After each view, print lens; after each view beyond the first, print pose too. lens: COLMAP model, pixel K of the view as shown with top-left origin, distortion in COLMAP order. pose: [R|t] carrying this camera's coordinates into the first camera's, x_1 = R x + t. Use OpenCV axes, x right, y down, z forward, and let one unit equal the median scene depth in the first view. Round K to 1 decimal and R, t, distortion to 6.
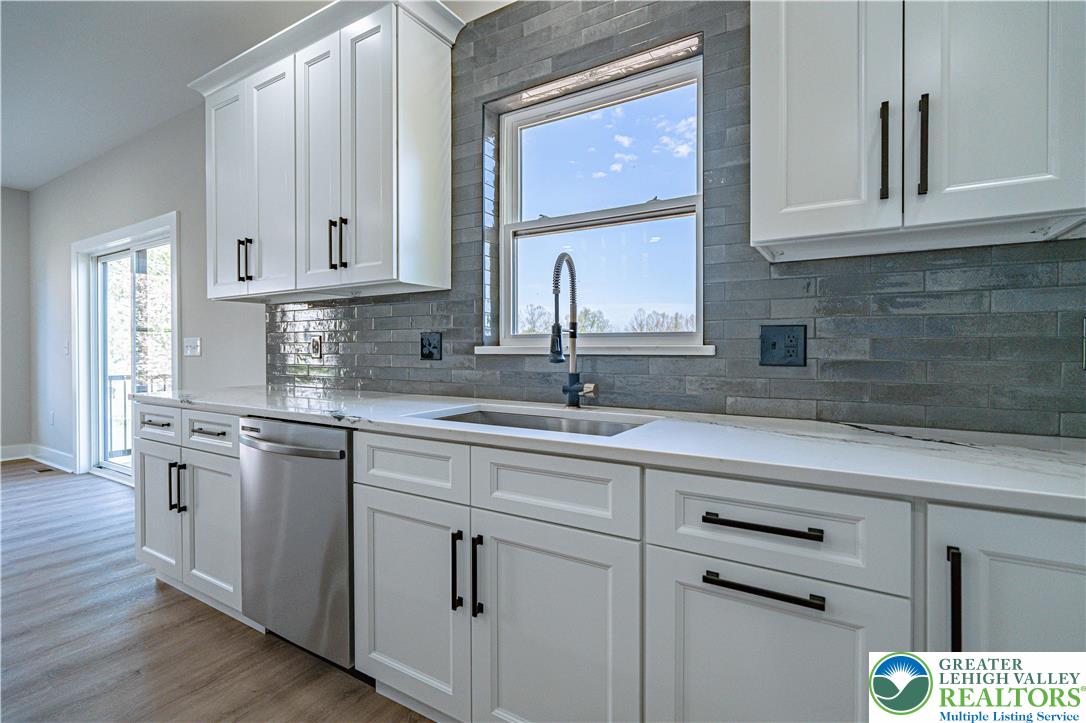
lens RADIAL K [[492.0, 0, 543.0], [0, 492.0, 361.5], [0, 0, 1]] dist [-0.002152, 0.000158]
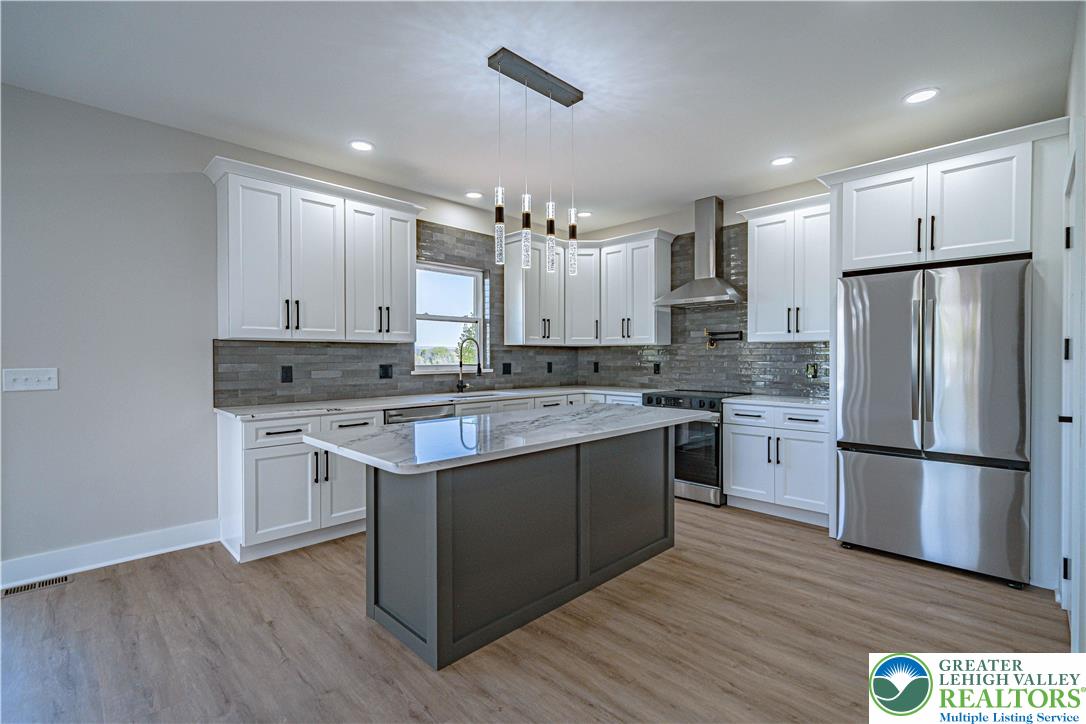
lens RADIAL K [[492.0, 0, 543.0], [0, 492.0, 362.0], [0, 0, 1]] dist [-0.002152, 0.000158]
pose [[0.226537, -0.010102, 0.973950, -2.544376], [0.025143, 0.999674, 0.004521, -0.079653], [-0.973678, 0.023463, 0.226717, -0.036922]]
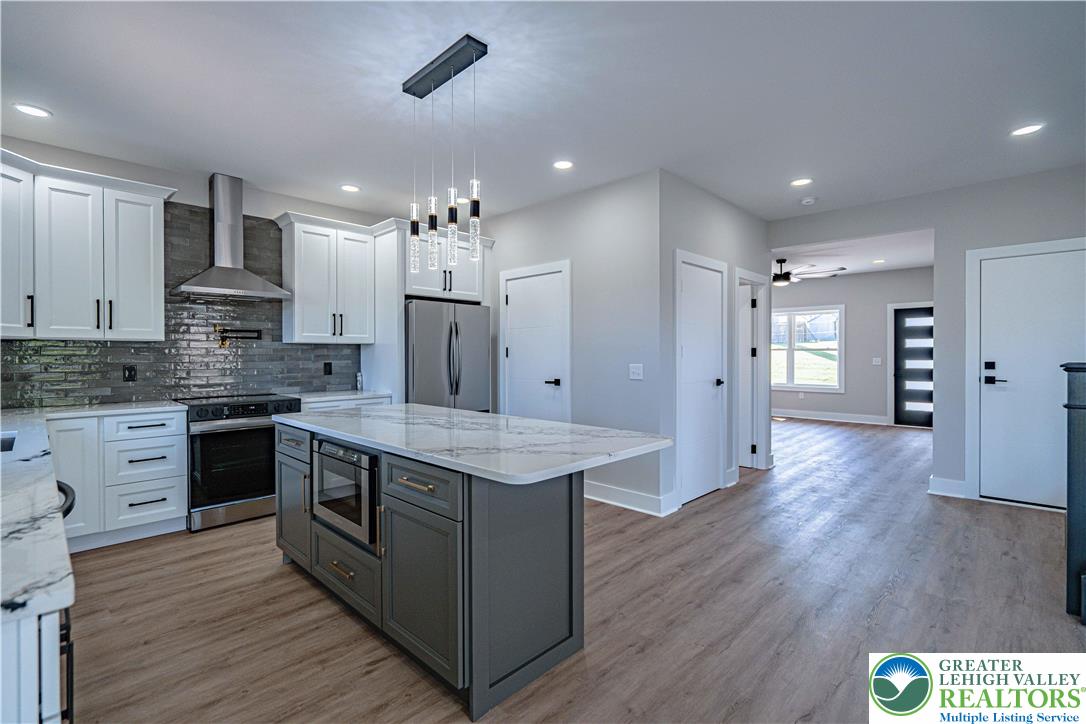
lens RADIAL K [[491.4, 0, 532.3], [0, 491.4, 355.7], [0, 0, 1]] dist [-0.001408, 0.000162]
pose [[-0.973181, 0.003454, 0.230015, -1.630906], [0.009560, 0.999631, 0.025439, -0.128087], [-0.229843, 0.026955, -0.972854, 1.742239]]
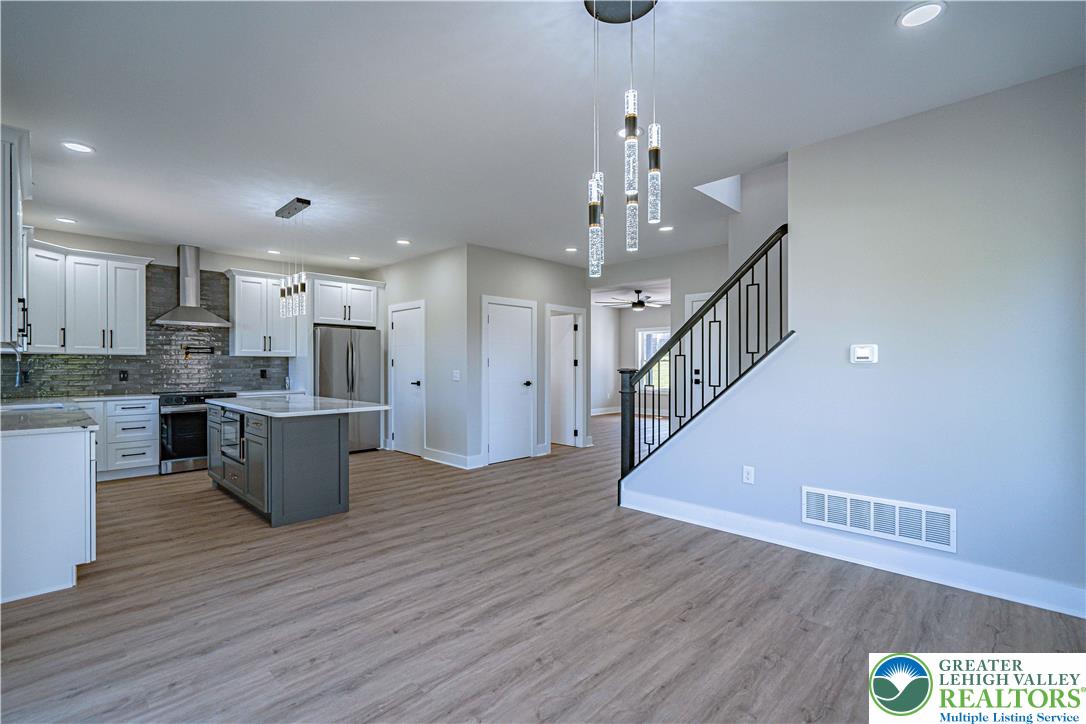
lens RADIAL K [[483.1, 0, 529.7], [0, 483.1, 364.9], [0, 0, 1]] dist [-0.000964, 0.000017]
pose [[-0.973573, 0.002695, 0.228360, -2.932382], [0.008115, 0.999707, 0.022797, -0.140747], [-0.228232, 0.024048, -0.973310, 2.674665]]
